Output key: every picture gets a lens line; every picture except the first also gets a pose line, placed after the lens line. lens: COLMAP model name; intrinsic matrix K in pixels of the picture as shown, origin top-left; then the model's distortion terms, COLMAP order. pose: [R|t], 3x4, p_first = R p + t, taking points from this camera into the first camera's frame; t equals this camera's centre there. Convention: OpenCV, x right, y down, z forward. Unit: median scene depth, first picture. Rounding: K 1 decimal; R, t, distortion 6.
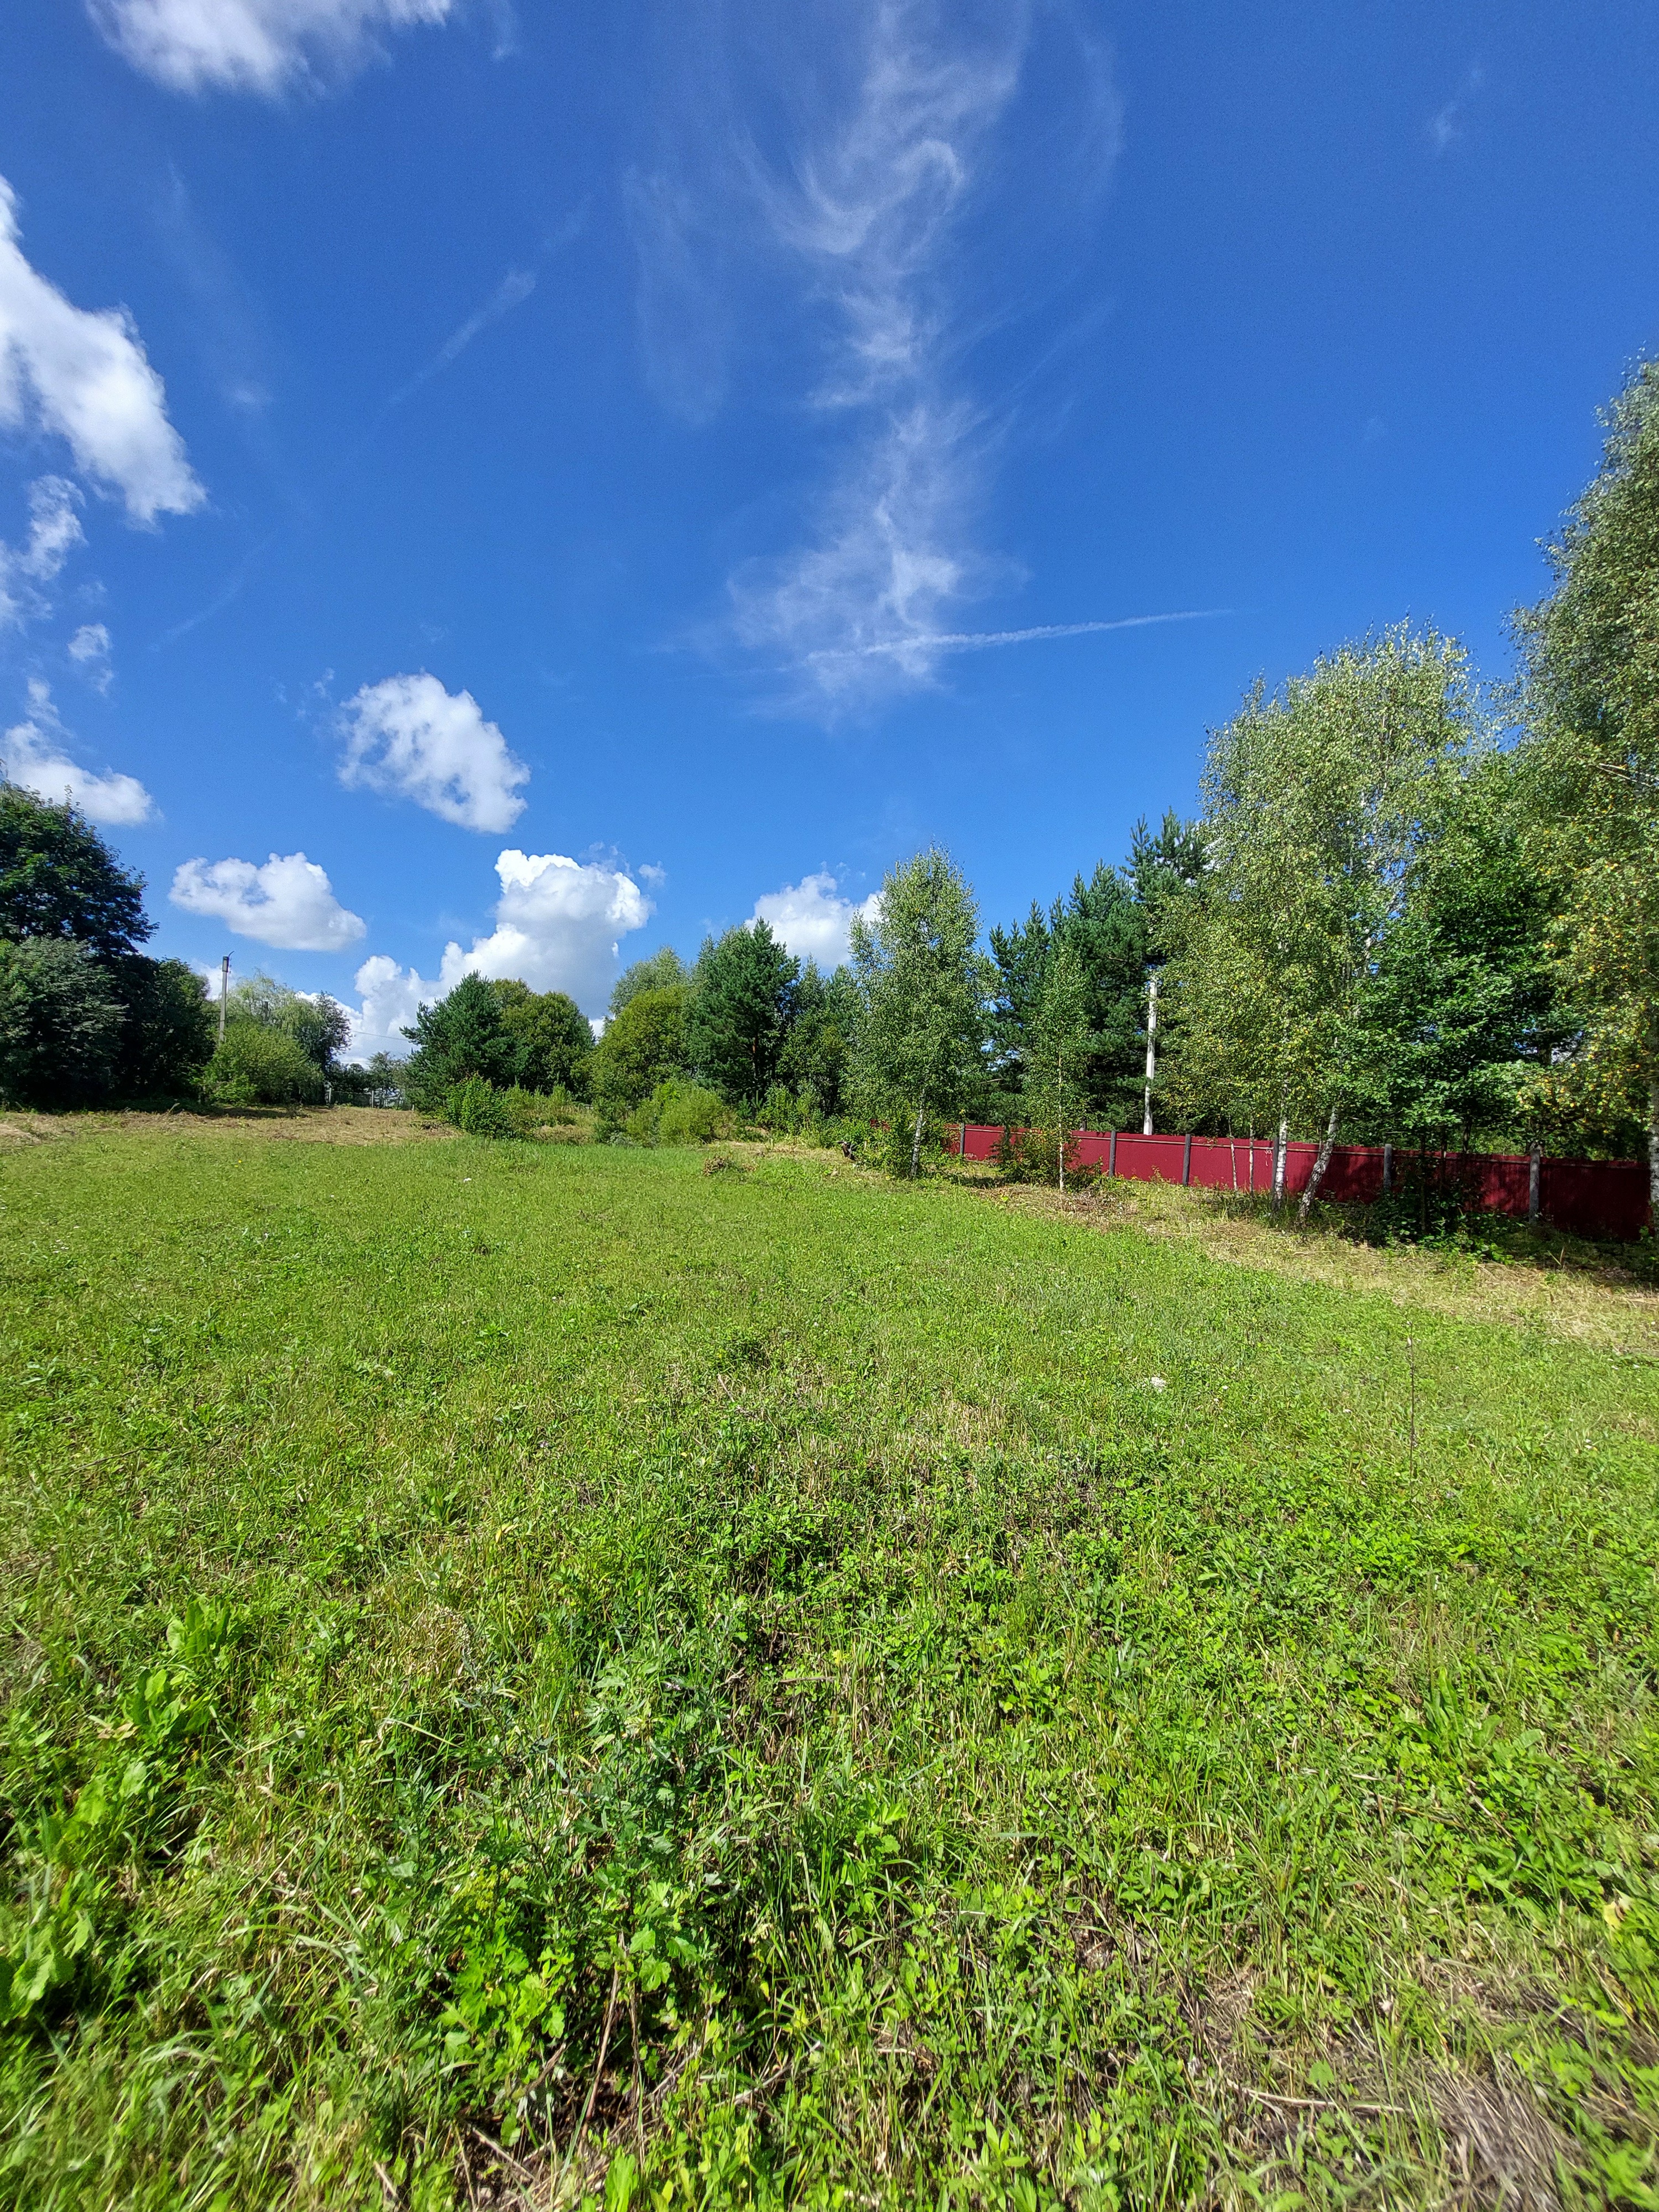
lens RADIAL K [[894.7, 0, 831.5], [0, 894.7, 1112.8], [0, 0, 1]] dist [-0.000274, -0.000107]
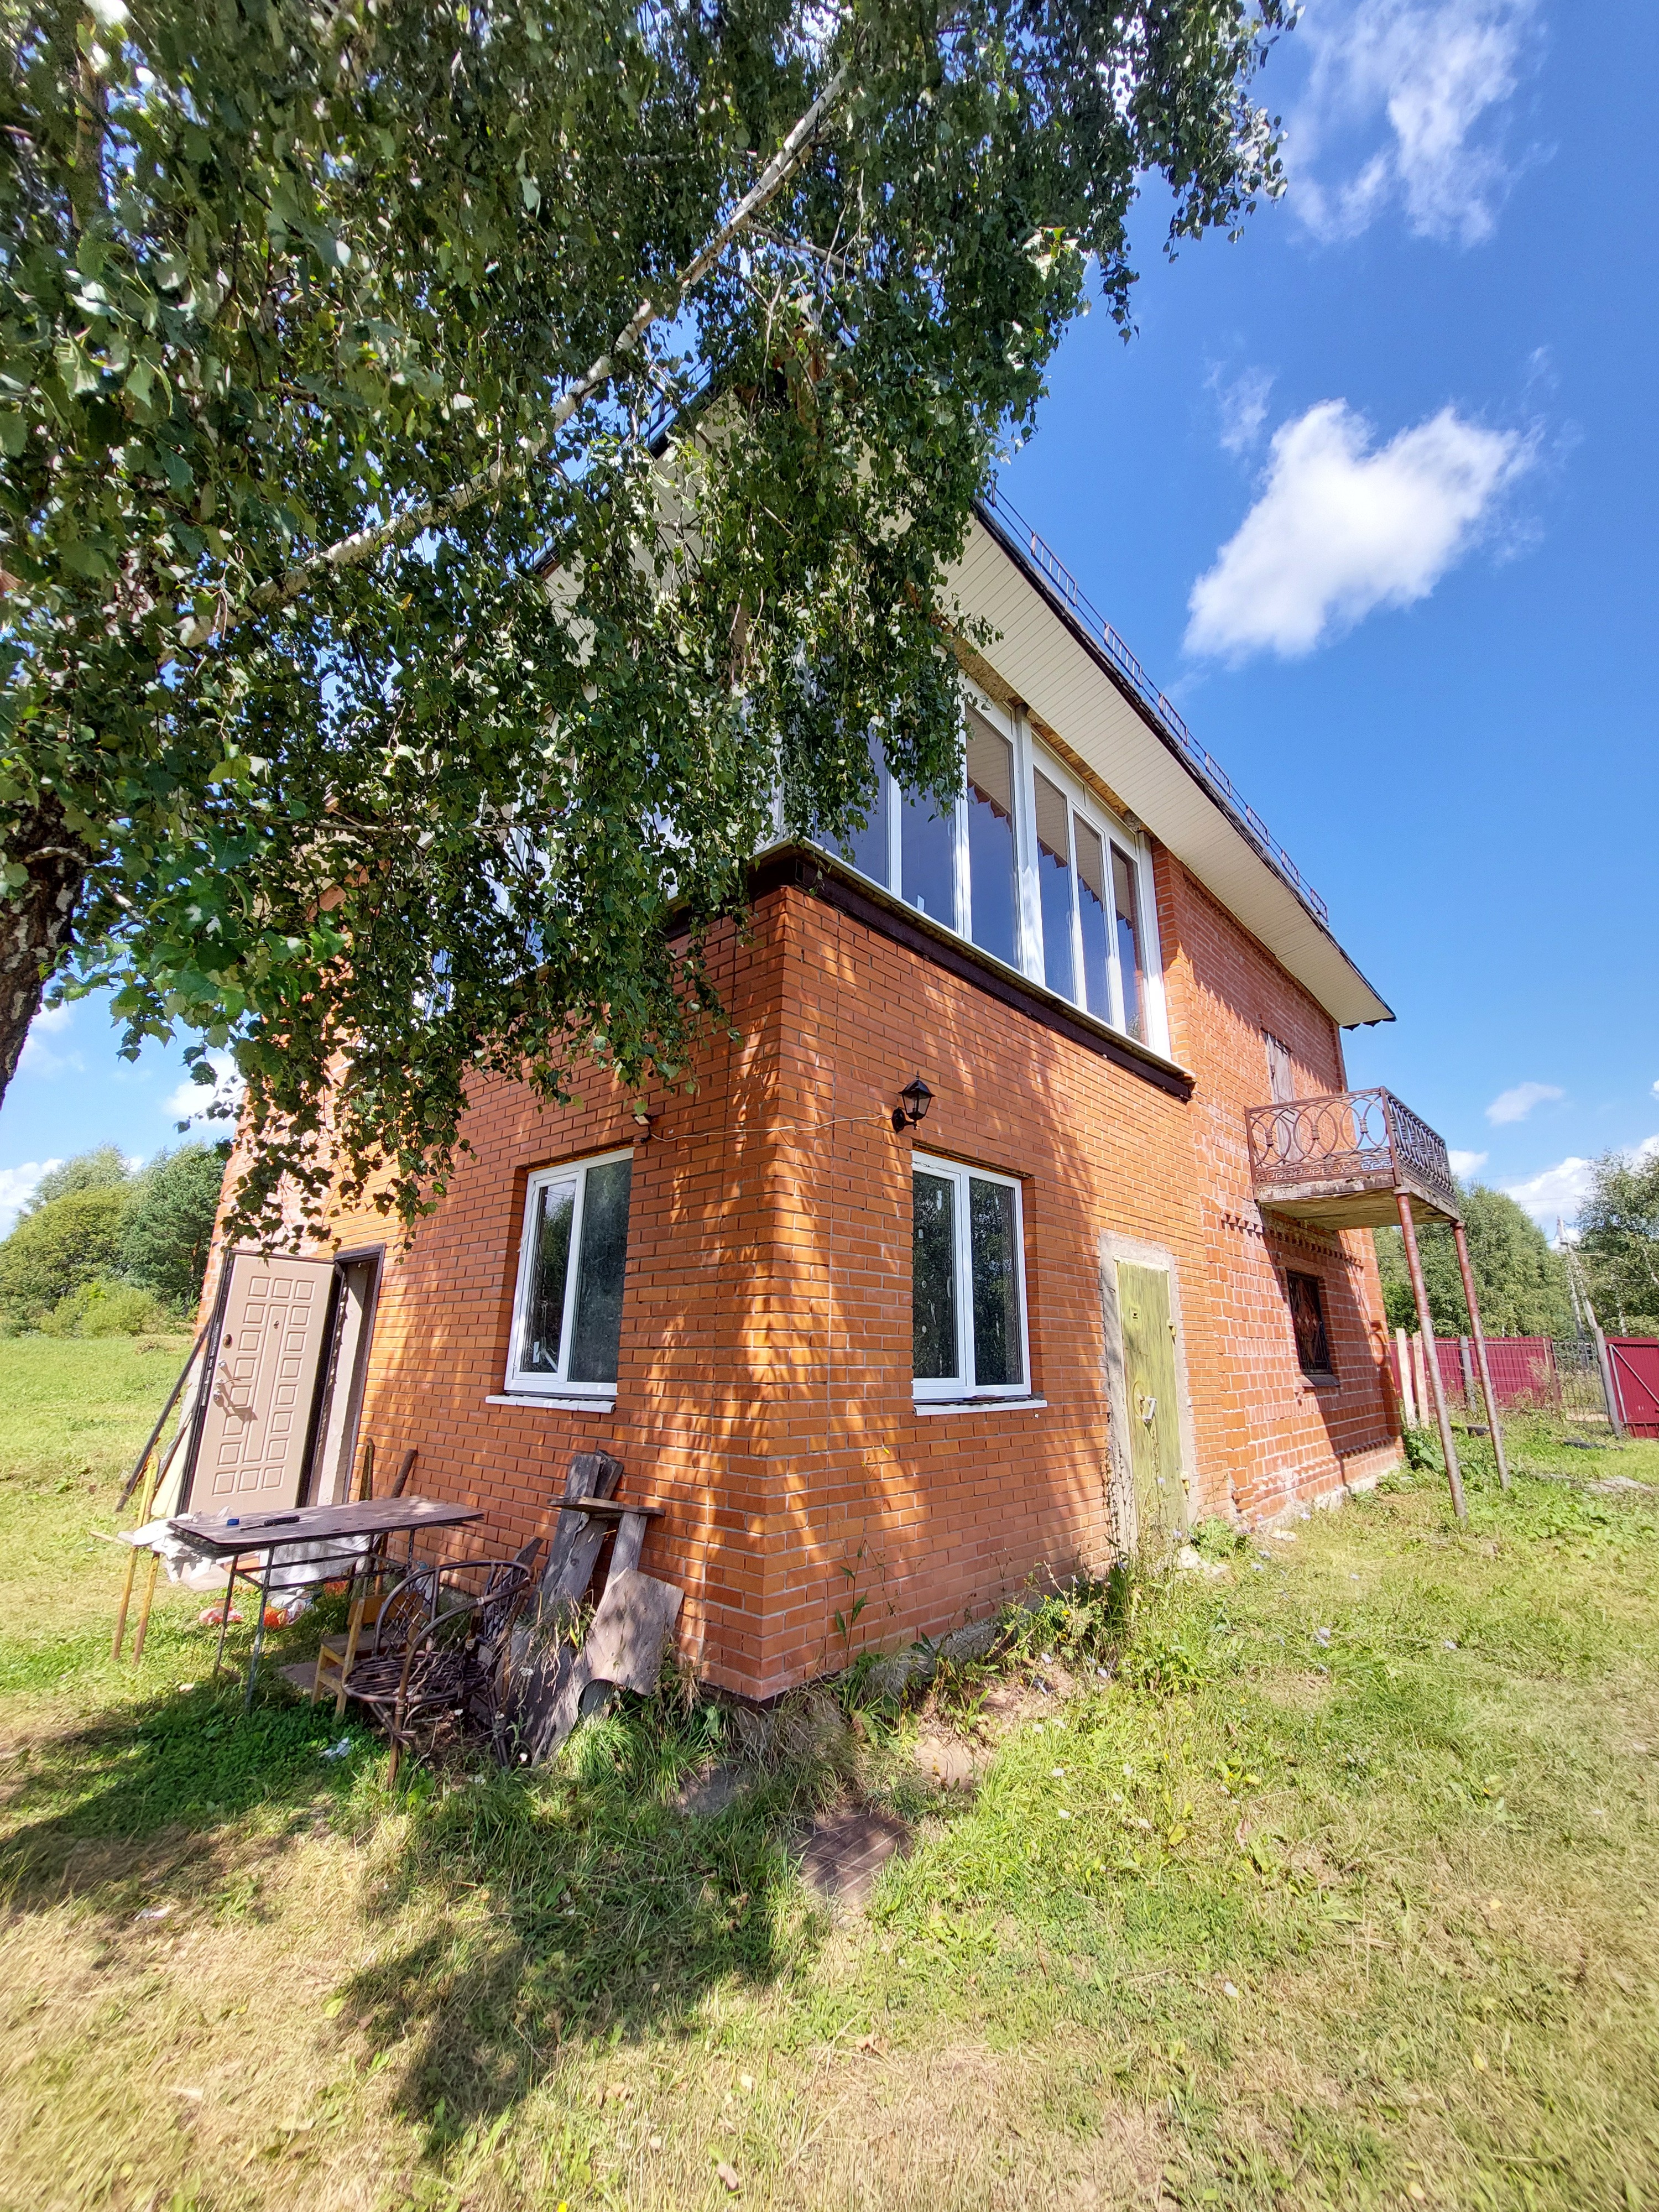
lens RADIAL K [[894.7, 0, 823.0], [0, 894.7, 1115.2], [0, 0, 1]] dist [-0.000274, -0.000107]
pose [[0.871748, 0.090511, 0.481522, 0.040174], [0.012318, 0.978429, -0.206216, 0.002077], [-0.489800, 0.185700, 0.851828, -0.347781]]
